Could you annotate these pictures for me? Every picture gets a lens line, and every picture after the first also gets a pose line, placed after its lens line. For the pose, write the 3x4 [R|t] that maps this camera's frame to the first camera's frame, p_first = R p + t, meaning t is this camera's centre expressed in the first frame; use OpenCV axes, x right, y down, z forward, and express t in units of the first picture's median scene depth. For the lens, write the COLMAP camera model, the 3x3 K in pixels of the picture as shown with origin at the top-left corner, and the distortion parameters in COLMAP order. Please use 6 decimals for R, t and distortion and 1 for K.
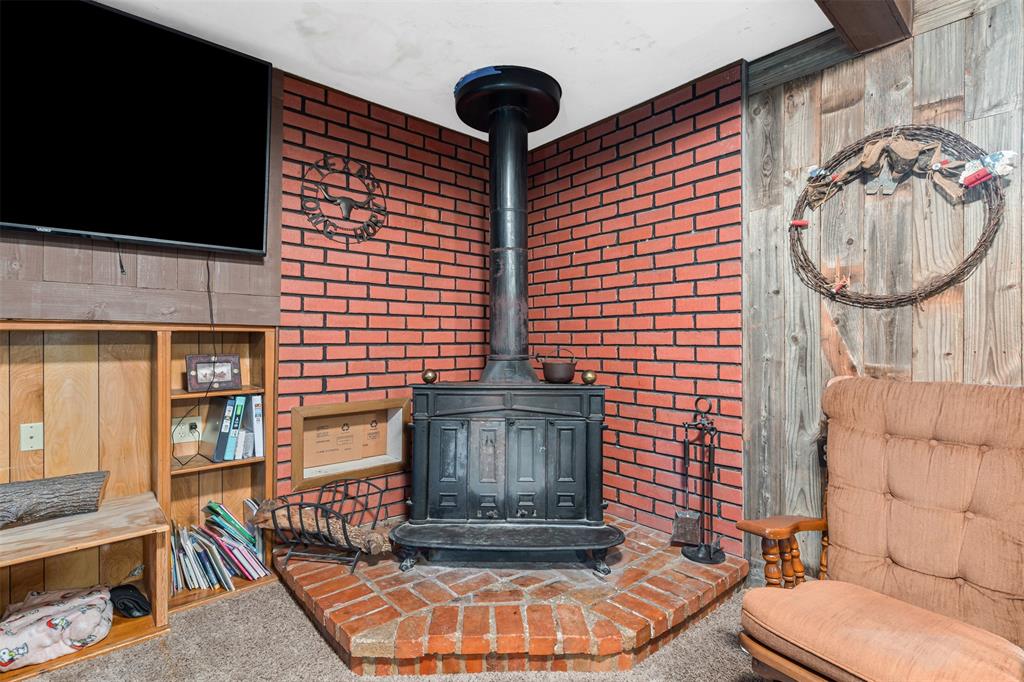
lens RADIAL K [[475.6, 0, 508.3], [0, 475.6, 343.2], [0, 0, 1]] dist [-0.001224, 0.000178]
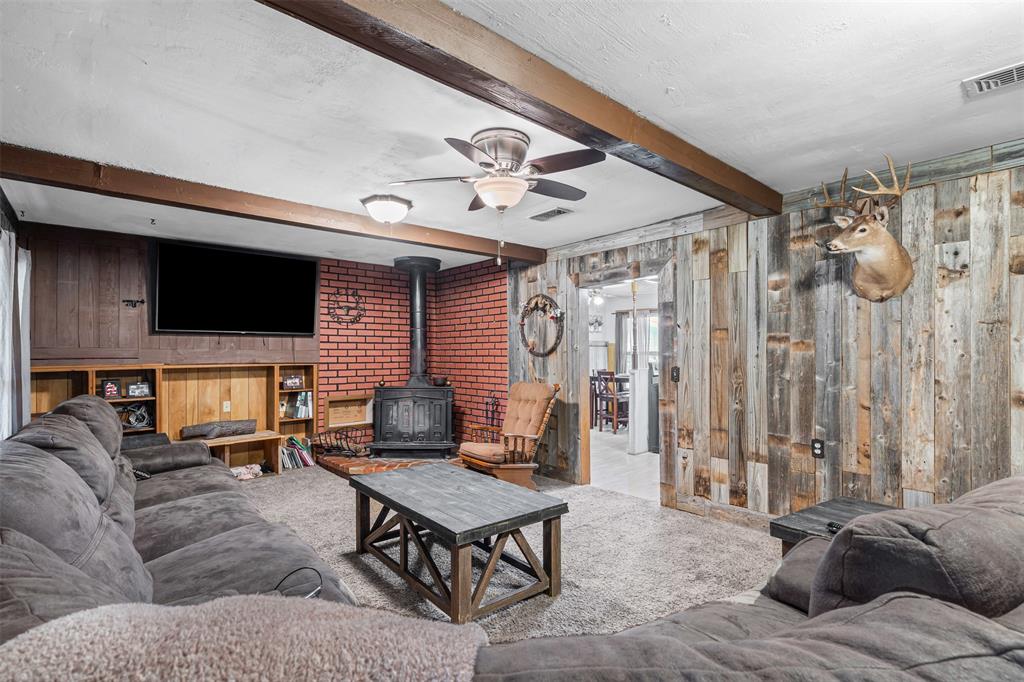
lens RADIAL K [[476.1, 0, 510.7], [0, 476.1, 350.4], [0, 0, 1]] dist [-0.001600, -0.000014]
pose [[0.999938, -0.004734, 0.010053, 0.469164], [0.004869, 0.999898, -0.013460, -0.062049], [-0.009988, 0.013508, 0.999859, -1.436184]]
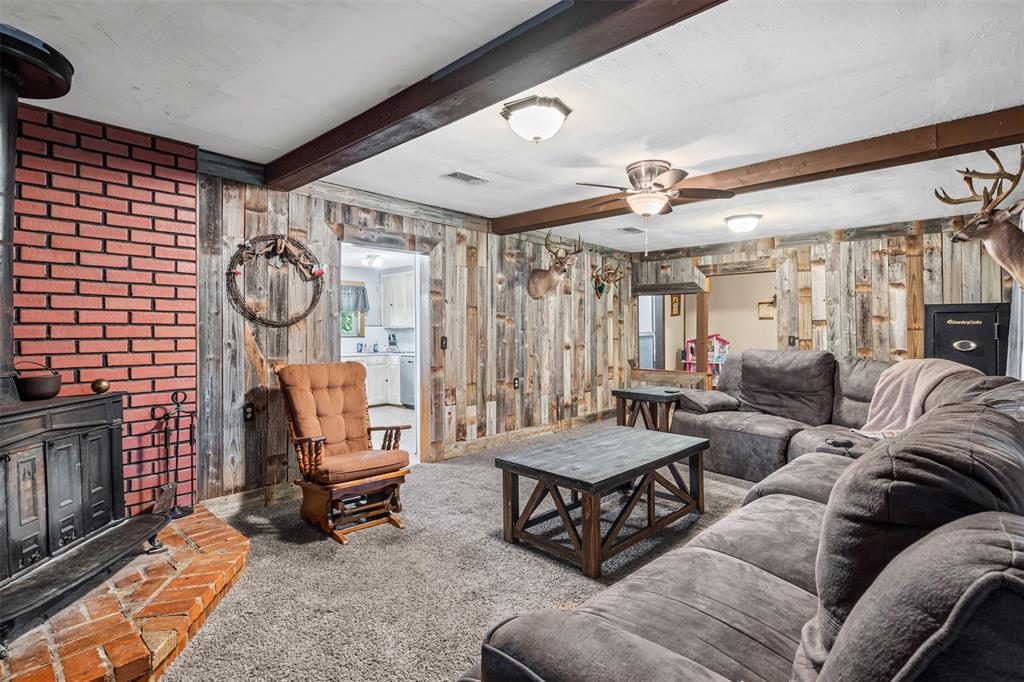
lens RADIAL K [[499.1, 0, 508.6], [0, 499.1, 323.3], [0, 0, 1]] dist [0.000377, 0.000285]
pose [[-0.111407, 0.019299, 0.993587, -1.026489], [0.008785, 0.999791, -0.018435, -0.037377], [-0.993736, 0.006675, -0.111553, 0.248442]]
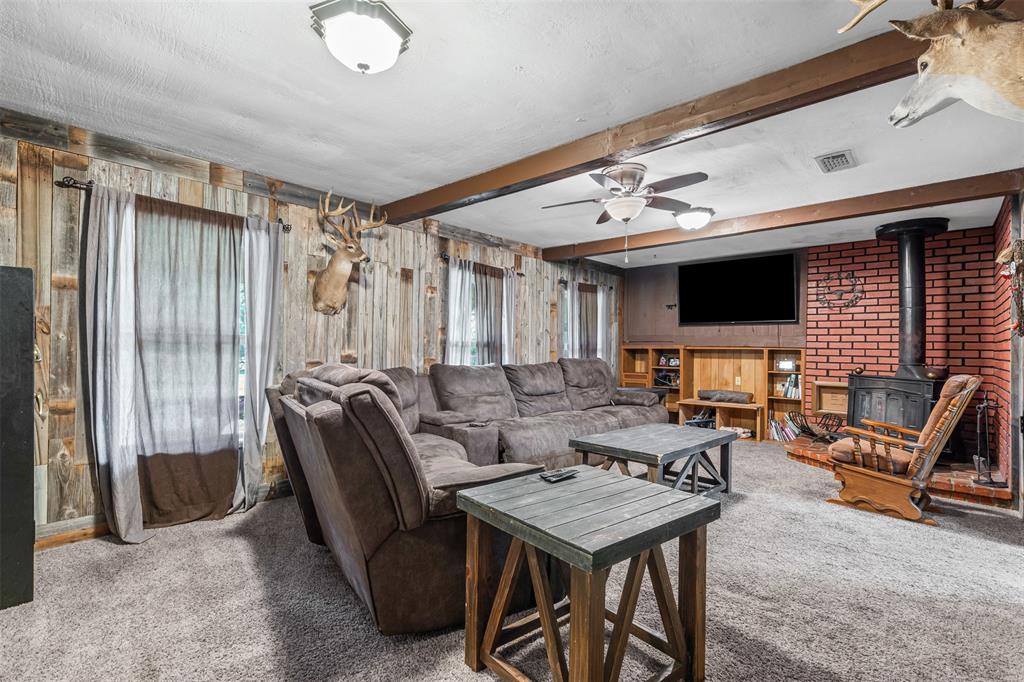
lens RADIAL K [[472.3, 0, 512.0], [0, 472.3, 341.0], [0, 0, 1]] dist [-0.000857, 0.000121]
pose [[0.128290, -0.011711, -0.991668, 1.826740], [-0.020683, 0.999681, -0.014481, -0.002991], [0.991521, 0.022369, 0.128007, -0.882811]]
